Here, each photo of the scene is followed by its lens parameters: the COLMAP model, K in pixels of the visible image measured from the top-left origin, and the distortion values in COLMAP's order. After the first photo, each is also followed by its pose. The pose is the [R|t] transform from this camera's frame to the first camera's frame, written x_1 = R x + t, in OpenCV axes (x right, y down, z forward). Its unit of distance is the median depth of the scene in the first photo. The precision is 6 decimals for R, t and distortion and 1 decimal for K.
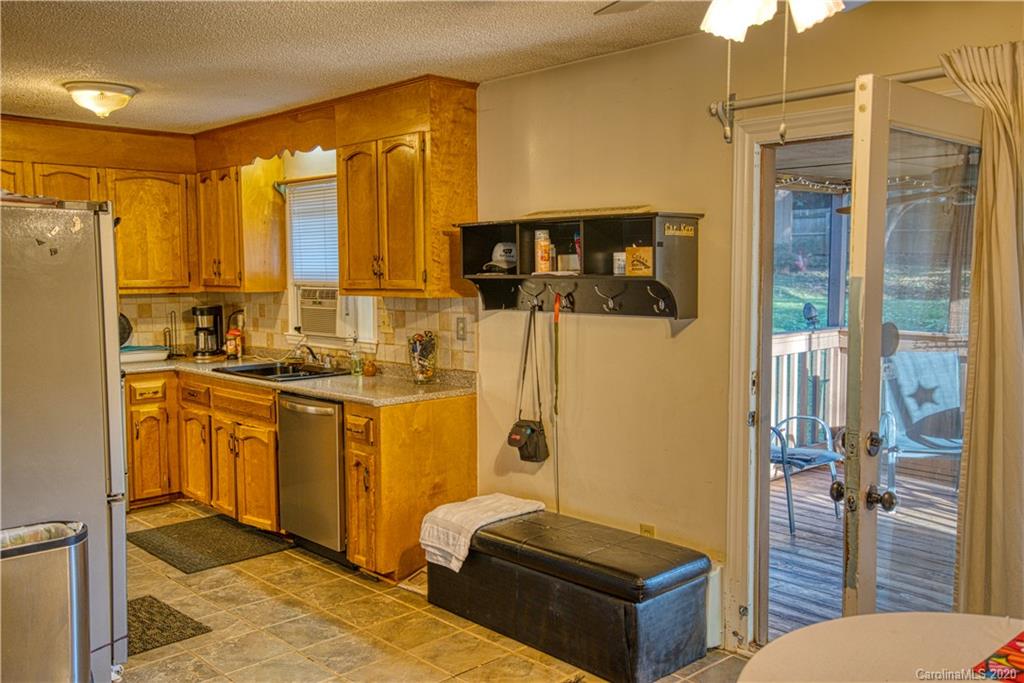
lens RADIAL K [[911.0, 0, 511.5], [0, 911.0, 341.7], [0, 0, 1]] dist [0.049391, 0.042518]
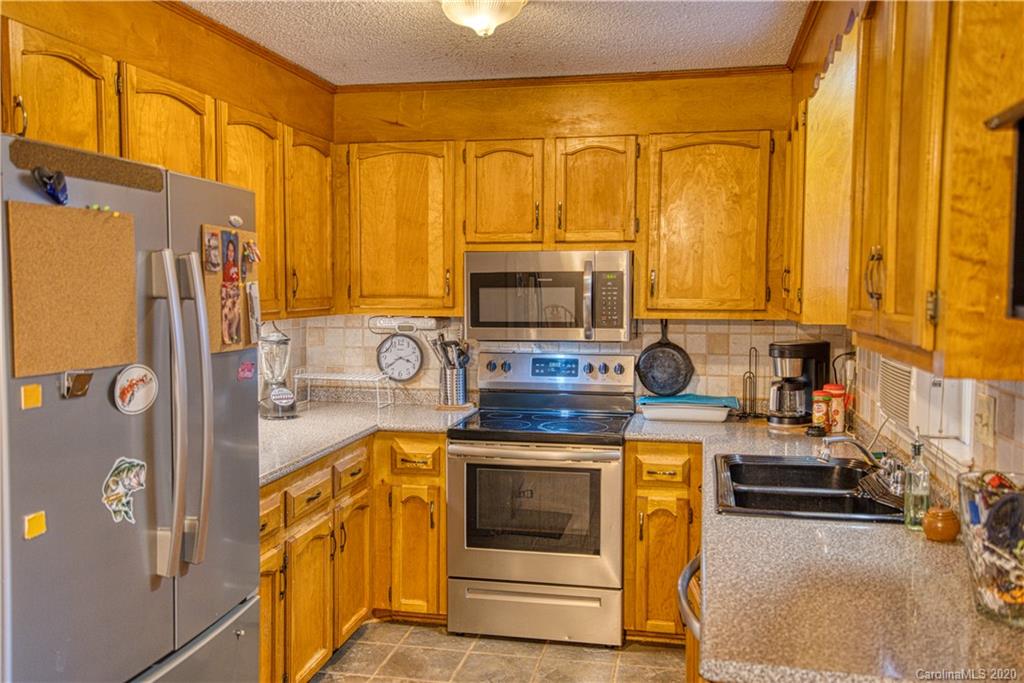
lens RADIAL K [[911.0, 0, 510.6], [0, 911.0, 338.2], [0, 0, 1]] dist [0.049391, 0.042518]
pose [[0.572056, 0.058319, -0.818138, 0.063855], [-0.073732, 0.997087, 0.019520, -0.042019], [0.816893, 0.049156, 0.574690, 0.518438]]
